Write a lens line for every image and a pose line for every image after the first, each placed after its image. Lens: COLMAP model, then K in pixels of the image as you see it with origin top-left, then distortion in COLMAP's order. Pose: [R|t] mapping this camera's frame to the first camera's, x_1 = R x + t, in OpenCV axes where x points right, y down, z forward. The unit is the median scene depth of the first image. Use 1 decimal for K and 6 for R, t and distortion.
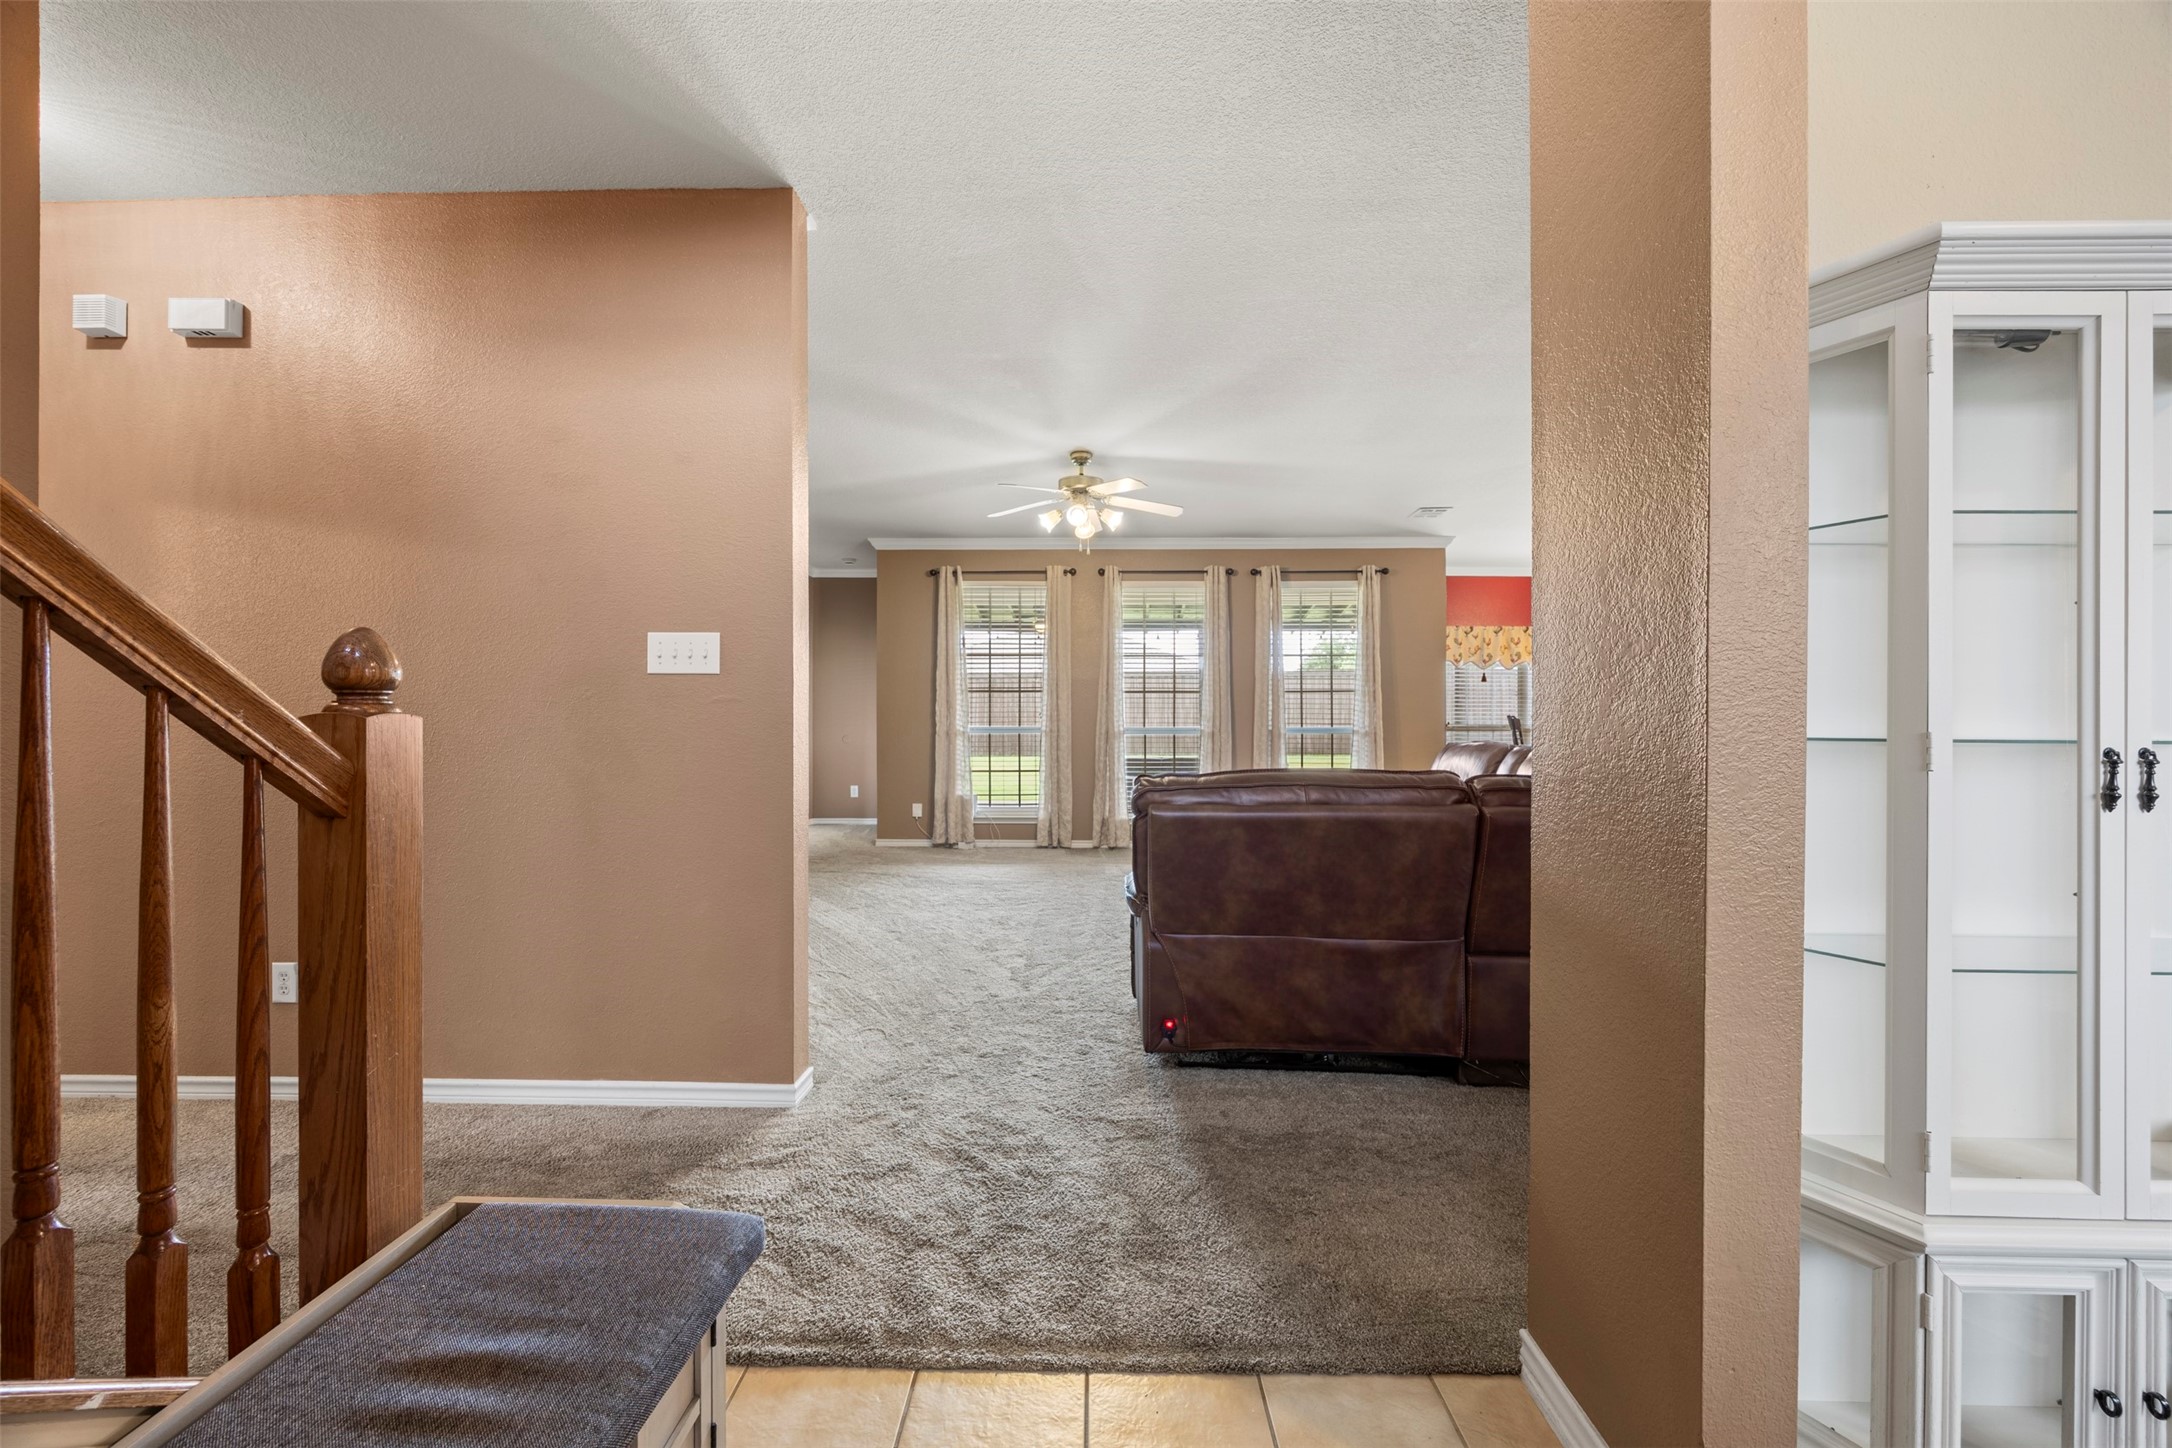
lens RADIAL K [[831.0, 0, 1082.1], [0, 831.0, 717.2], [0, 0, 1]] dist [-0.000965, -0.000153]
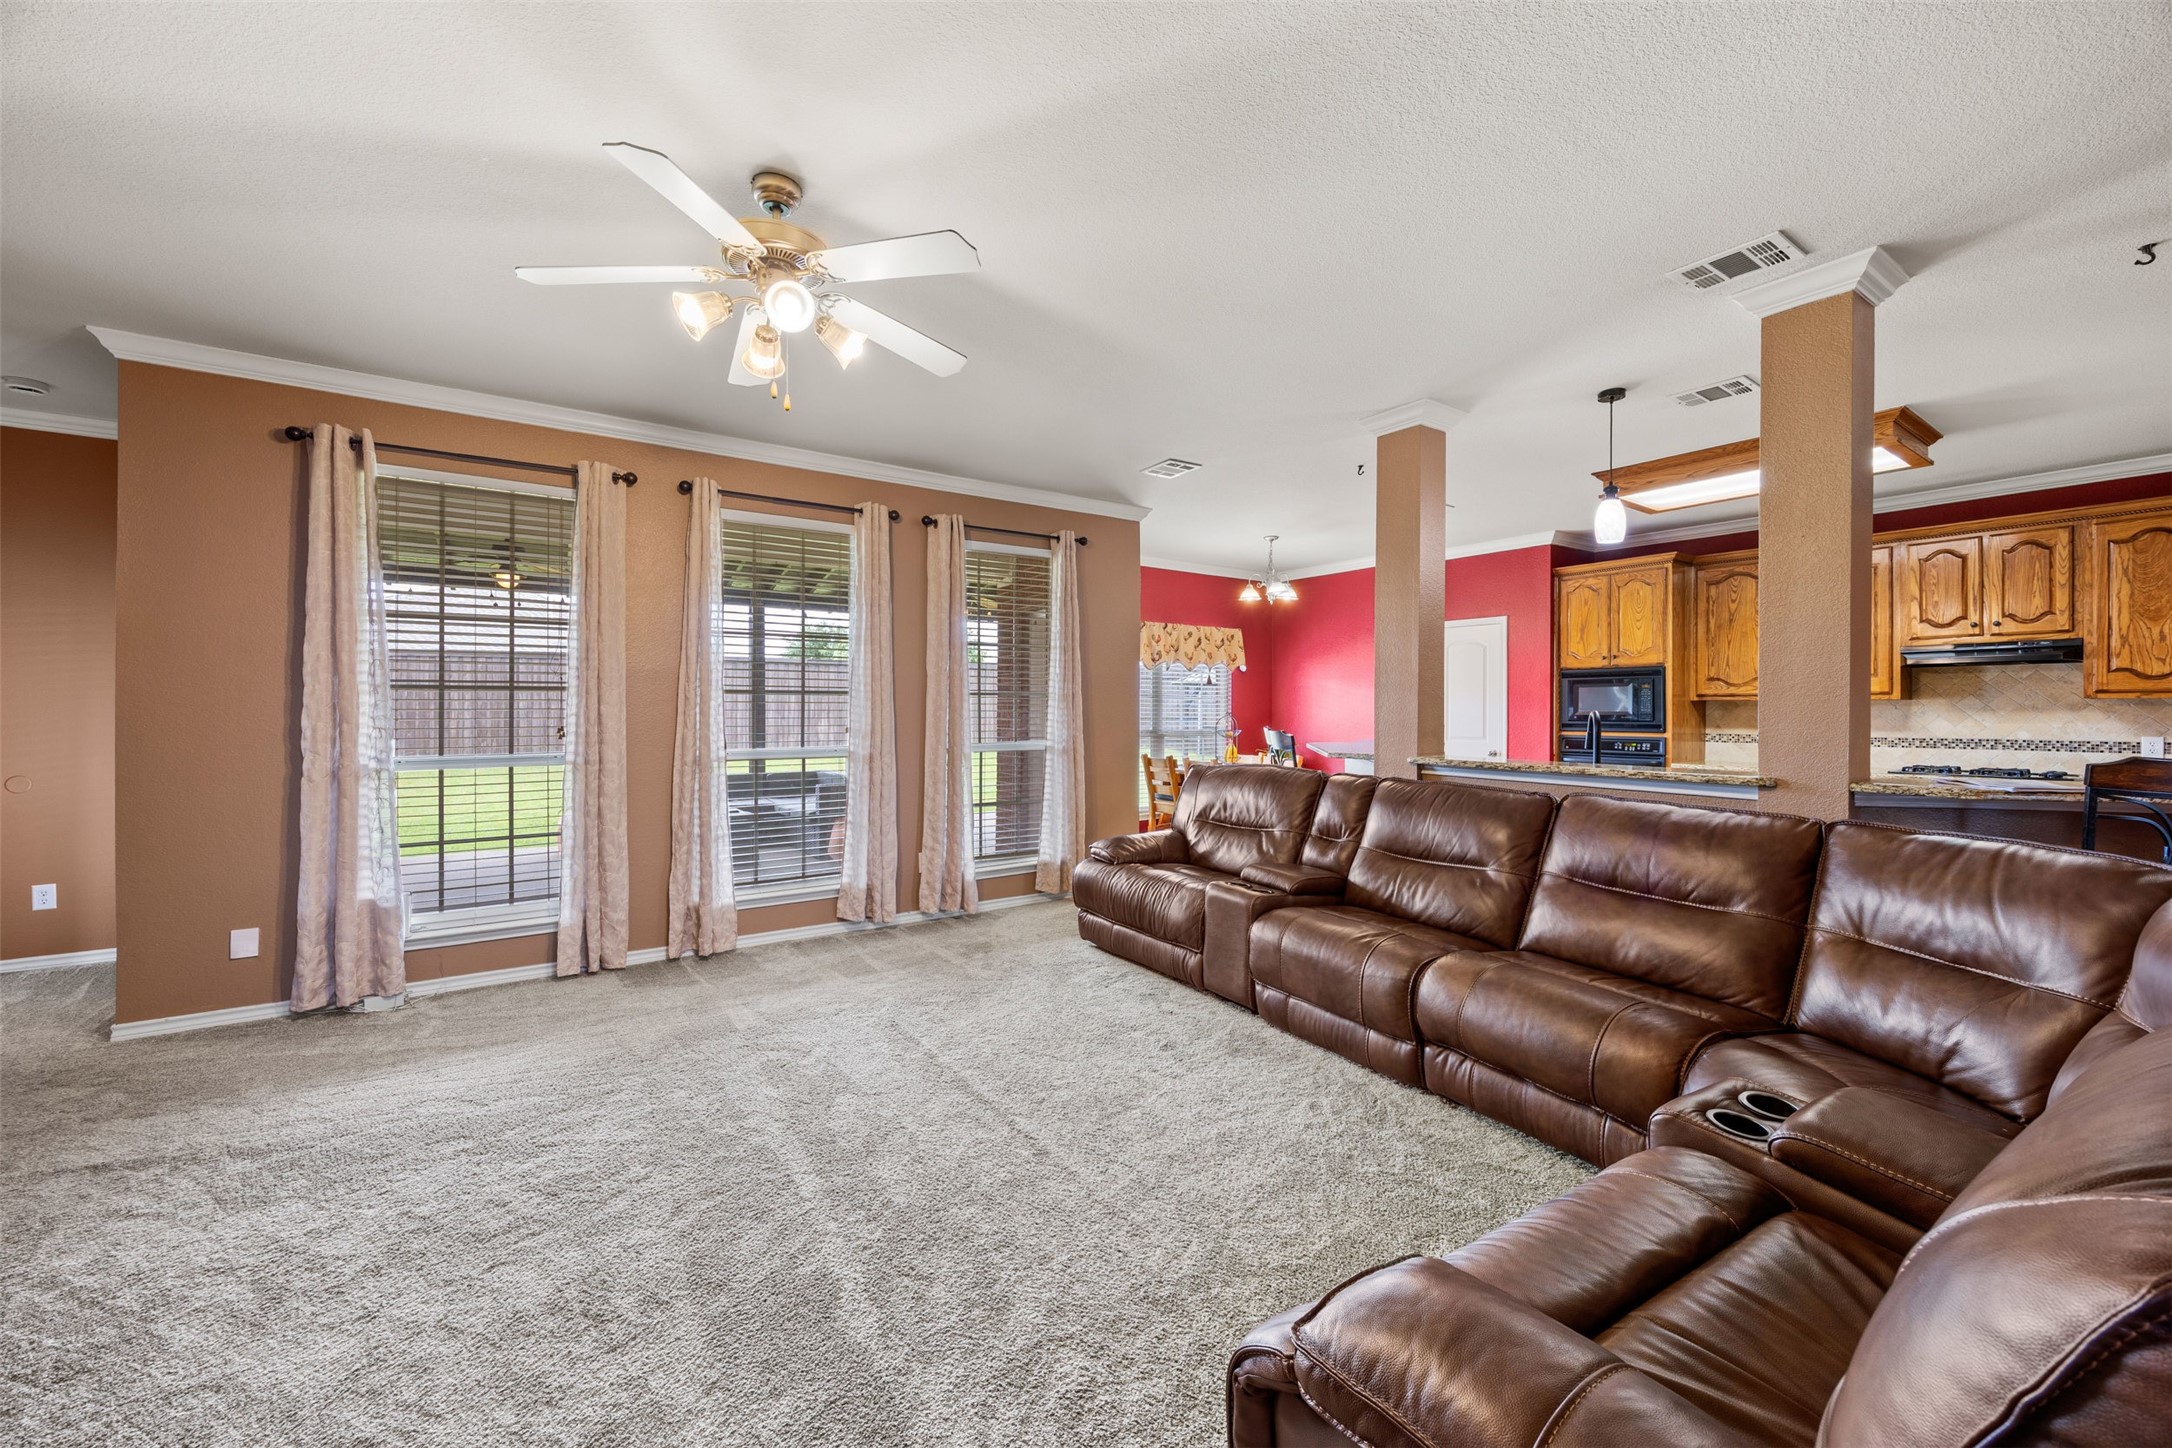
lens RADIAL K [[831.0, 0, 1085.4], [0, 831.0, 704.5], [0, 0, 1]] dist [-0.000965, -0.000153]
pose [[0.815796, 0.002064, 0.578335, -0.085552], [0.000611, 0.999990, -0.004430, -0.018267], [-0.578339, 0.003968, 0.815787, 0.358268]]
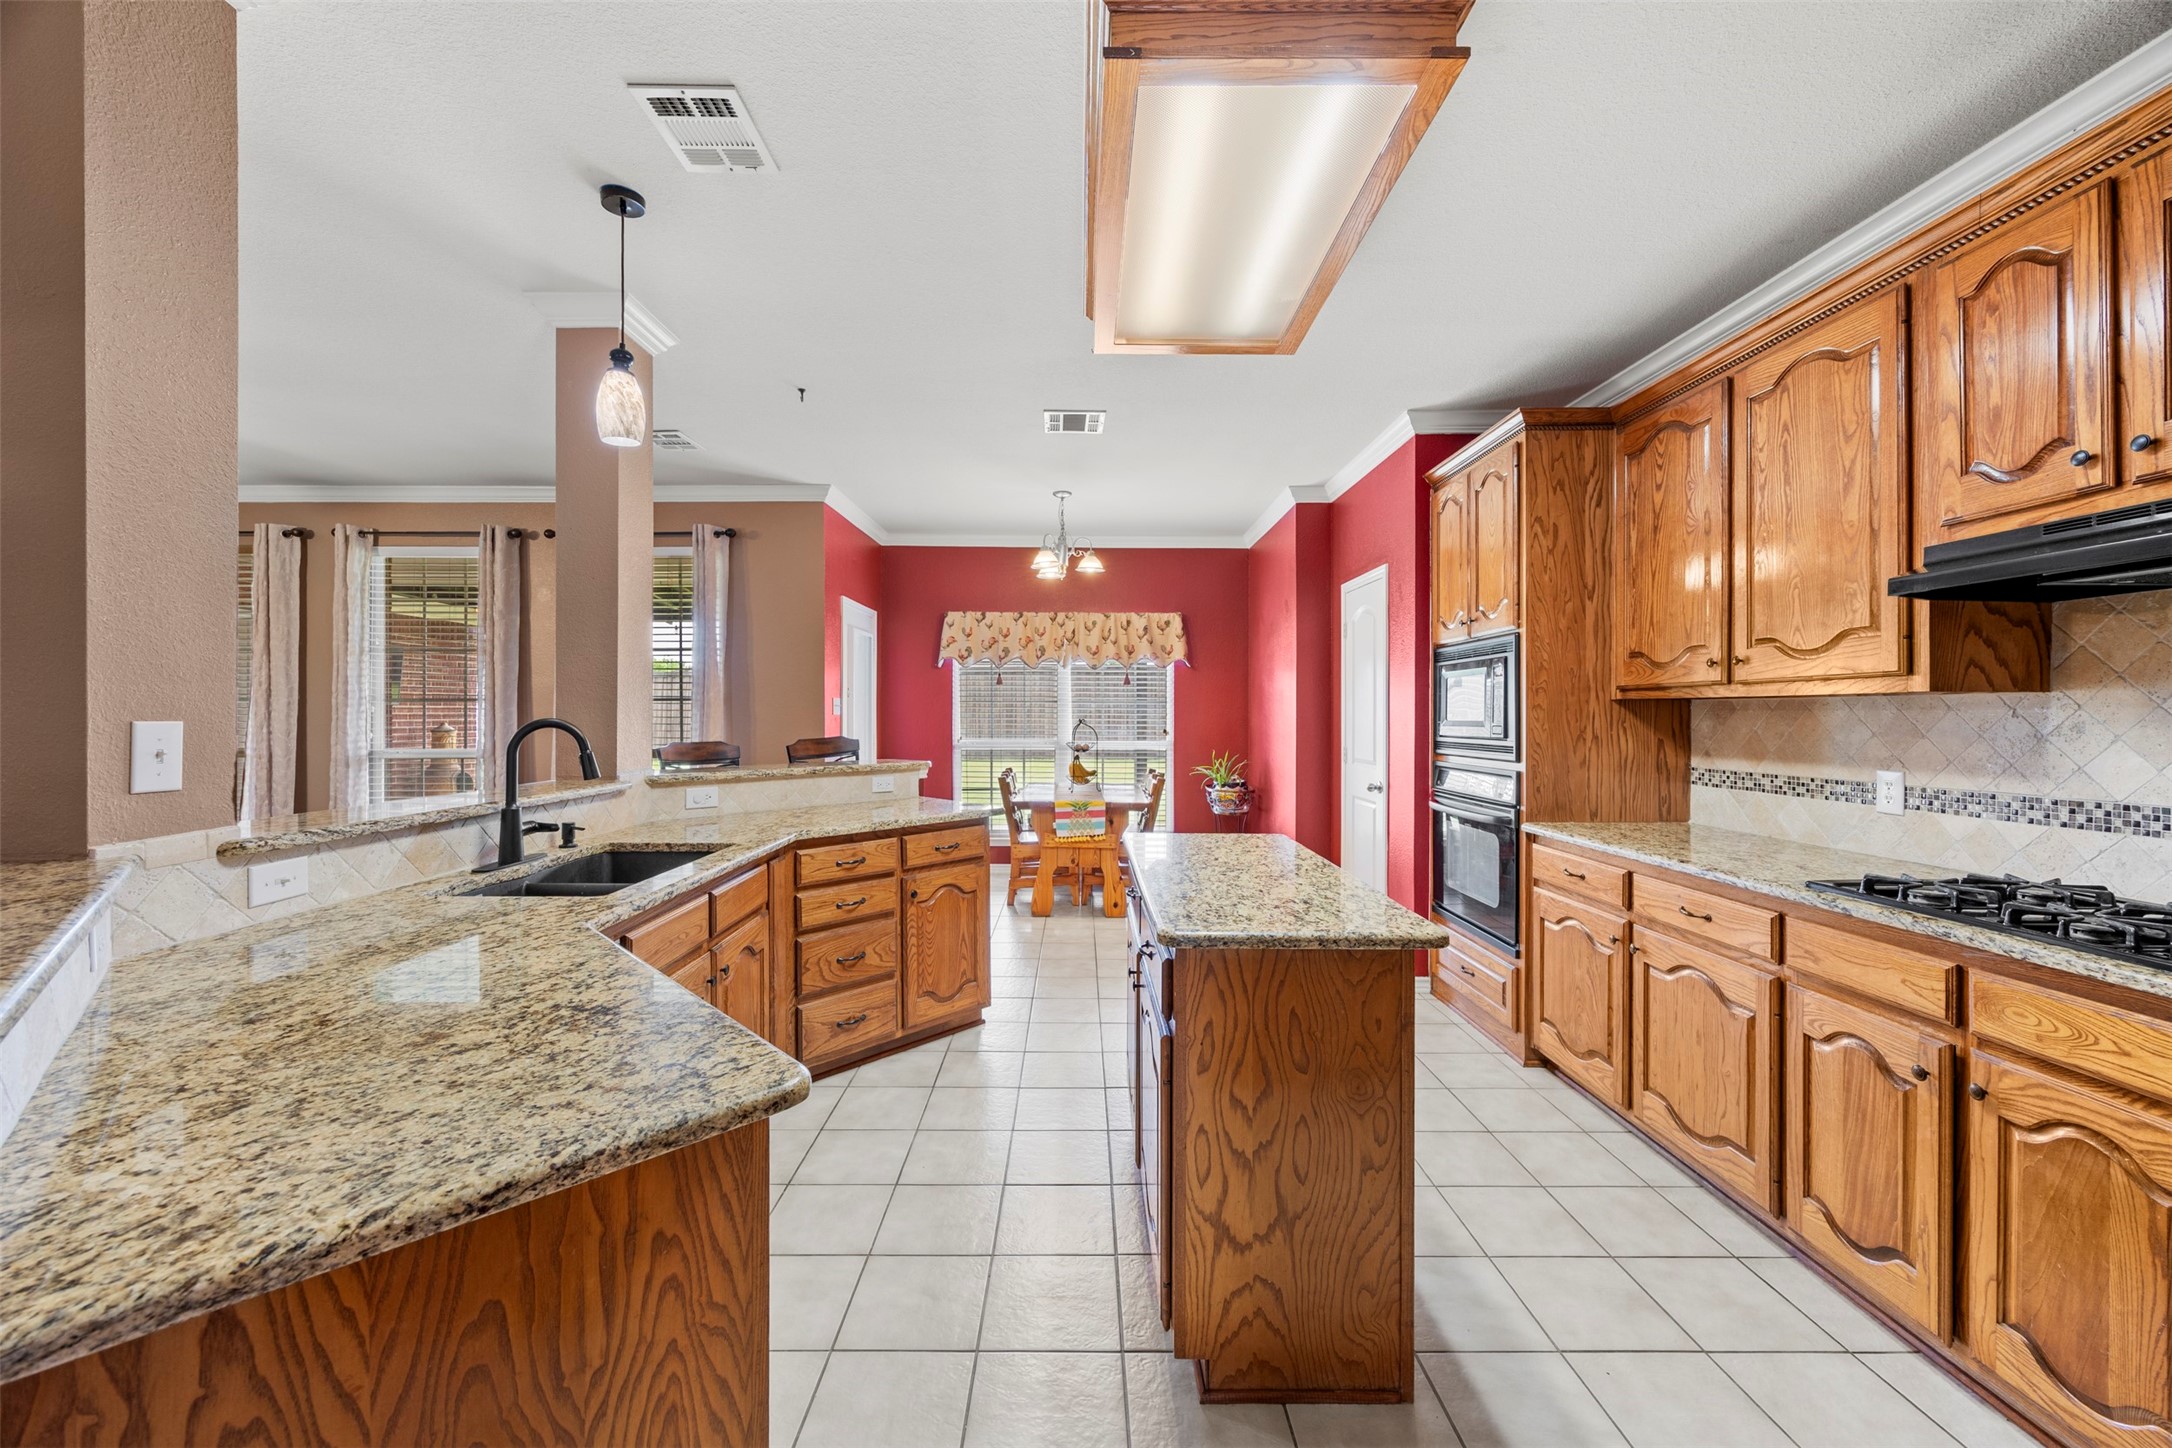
lens RADIAL K [[831.0, 0, 1074.9], [0, 831.0, 722.1], [0, 0, 1]] dist [-0.000965, -0.000153]
pose [[0.998909, -0.002043, 0.046659, 0.632721], [0.001646, 0.999962, 0.008544, -0.018576], [-0.046675, -0.008458, 0.998874, 0.283162]]
